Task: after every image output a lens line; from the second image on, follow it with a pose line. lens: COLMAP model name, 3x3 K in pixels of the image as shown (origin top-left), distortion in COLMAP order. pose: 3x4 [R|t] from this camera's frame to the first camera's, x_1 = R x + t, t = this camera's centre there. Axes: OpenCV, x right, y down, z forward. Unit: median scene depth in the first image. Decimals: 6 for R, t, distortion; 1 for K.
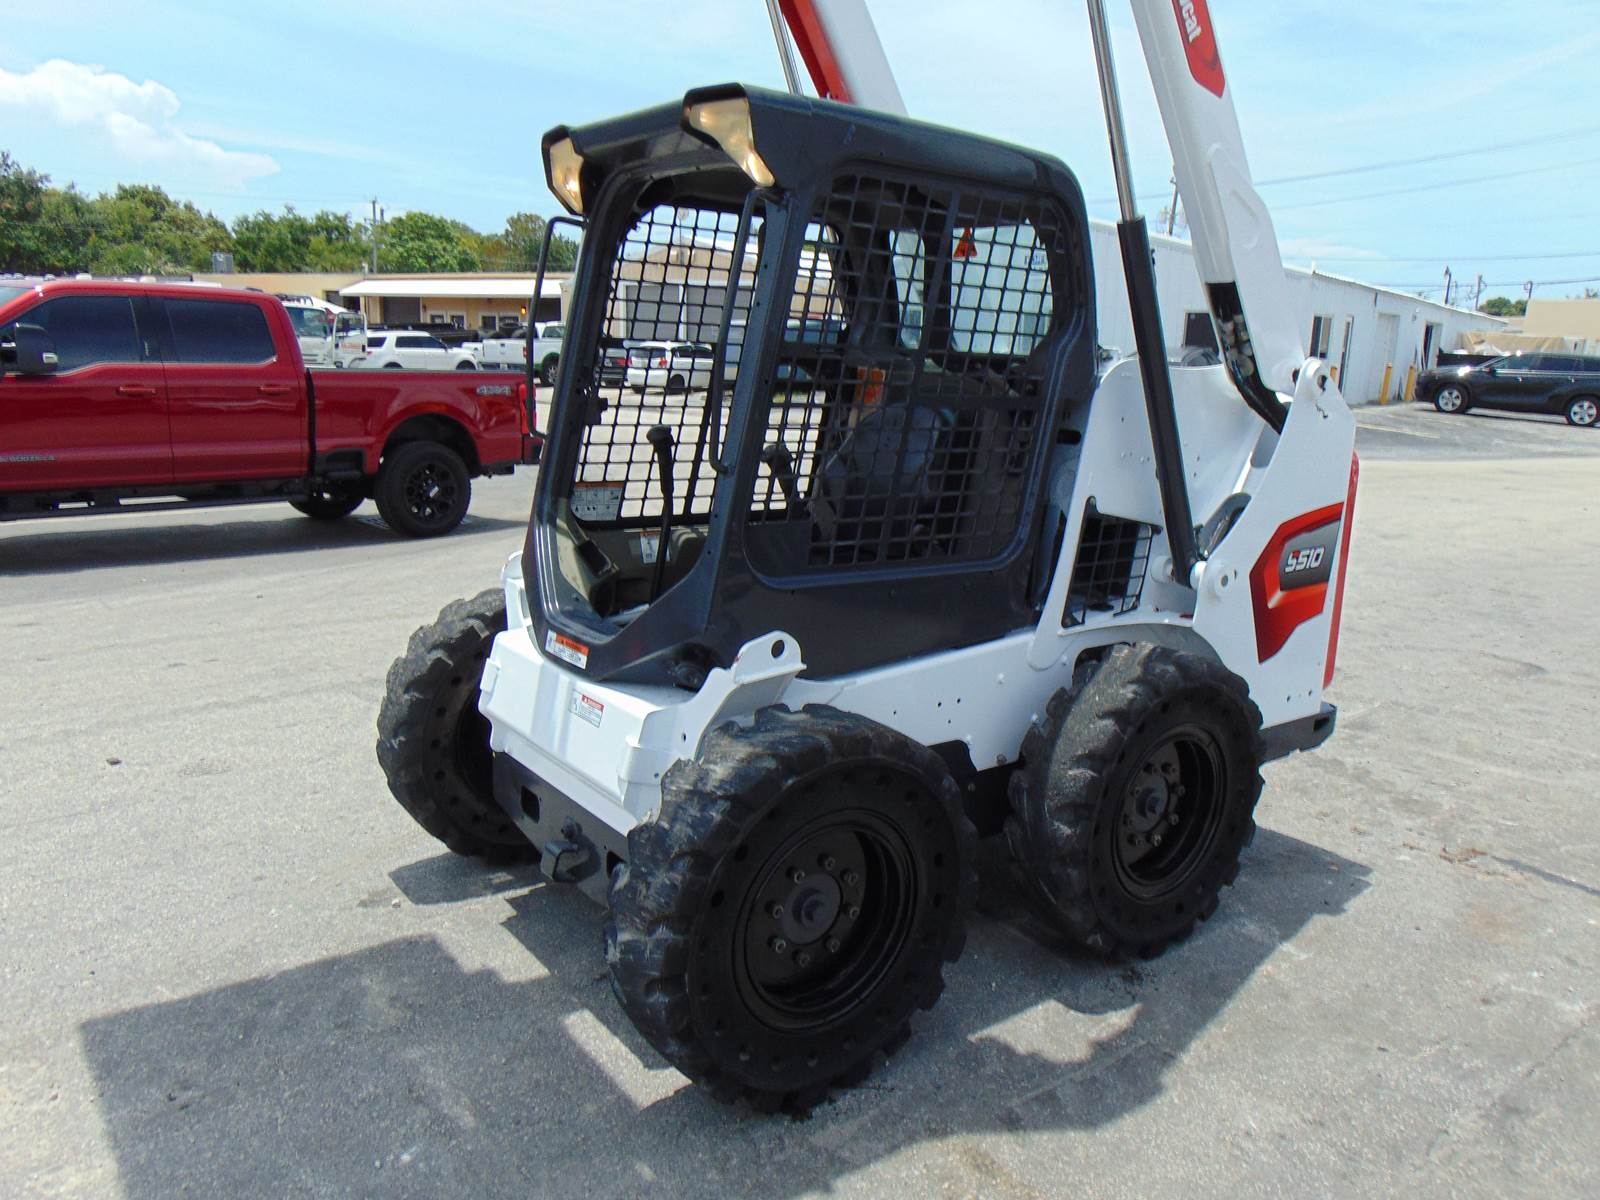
lens RADIAL K [[1172.9, 0, 790.8], [0, 1172.9, 622.7], [0, 0, 1]] dist [-0.008048, 0.055912]
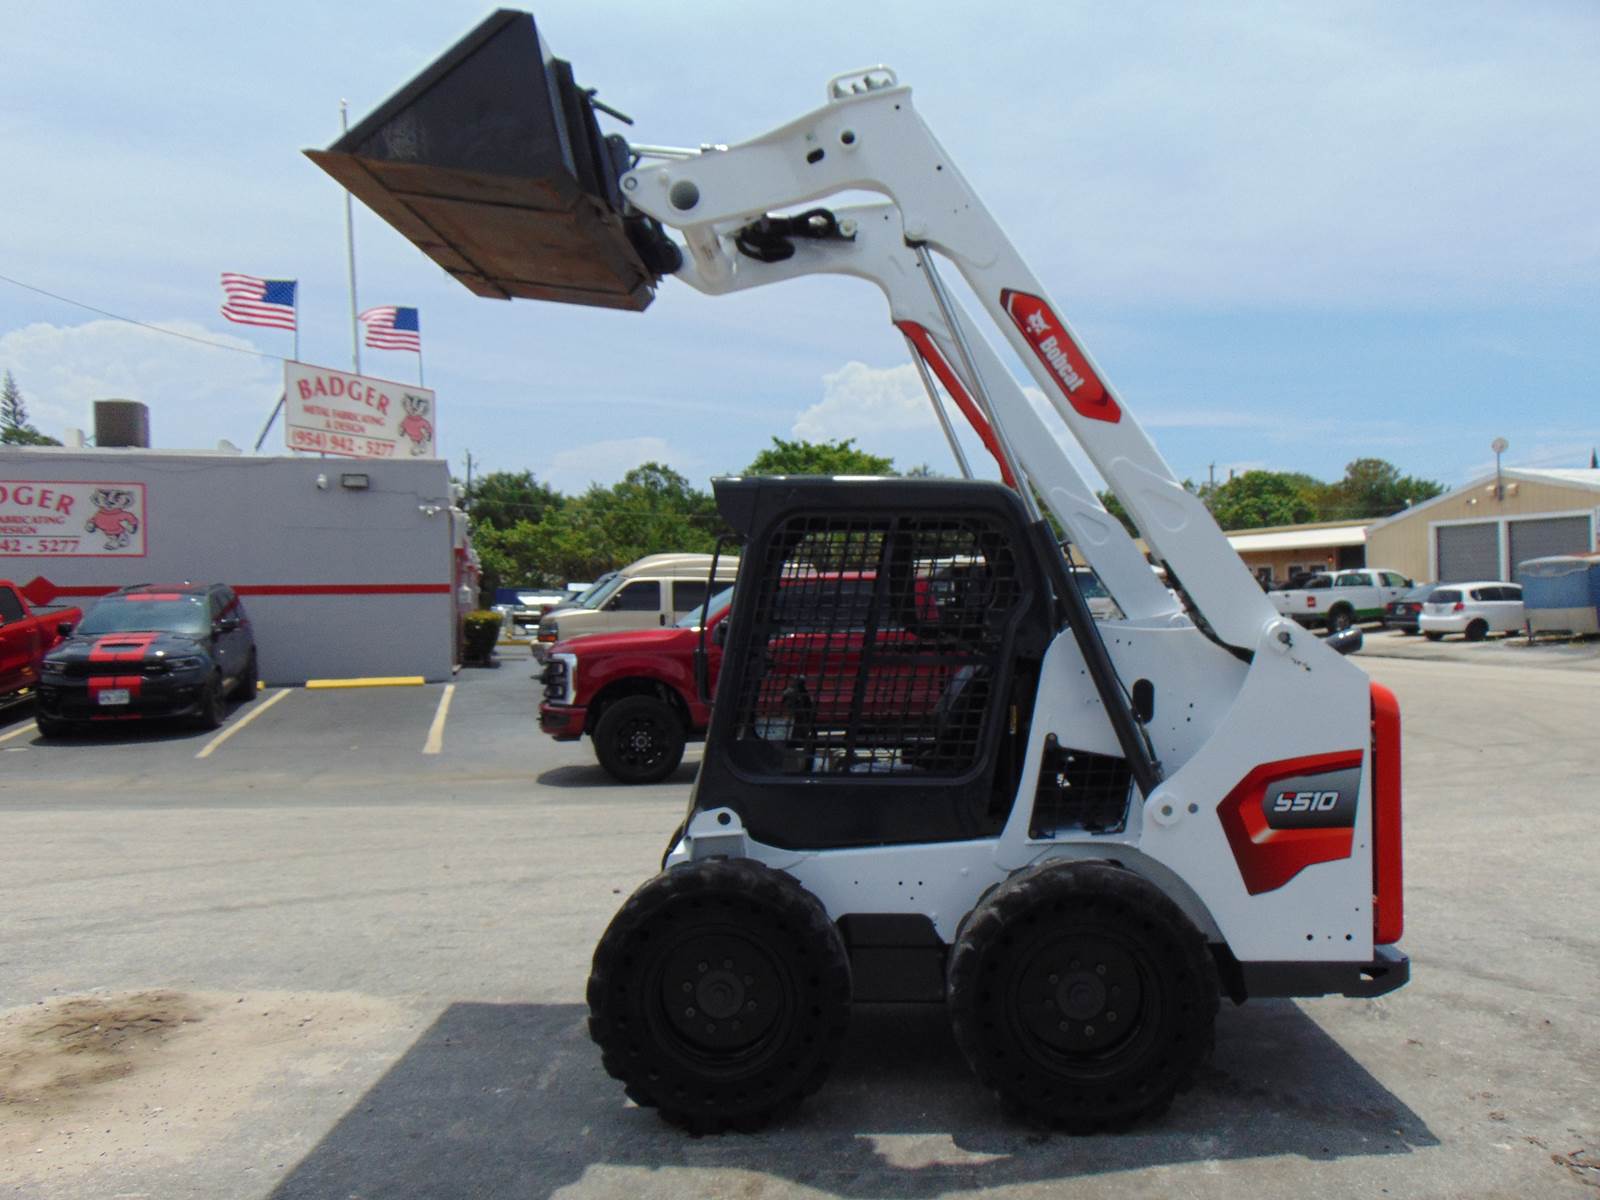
lens RADIAL K [[1172.9, 0, 798.7], [0, 1172.9, 615.2], [0, 0, 1]] dist [-0.008048, 0.055912]
pose [[0.779659, -0.034437, -0.625257, 0.767006], [-0.101589, 0.978304, -0.180558, 0.020551], [0.617909, 0.204293, 0.759245, -0.134486]]
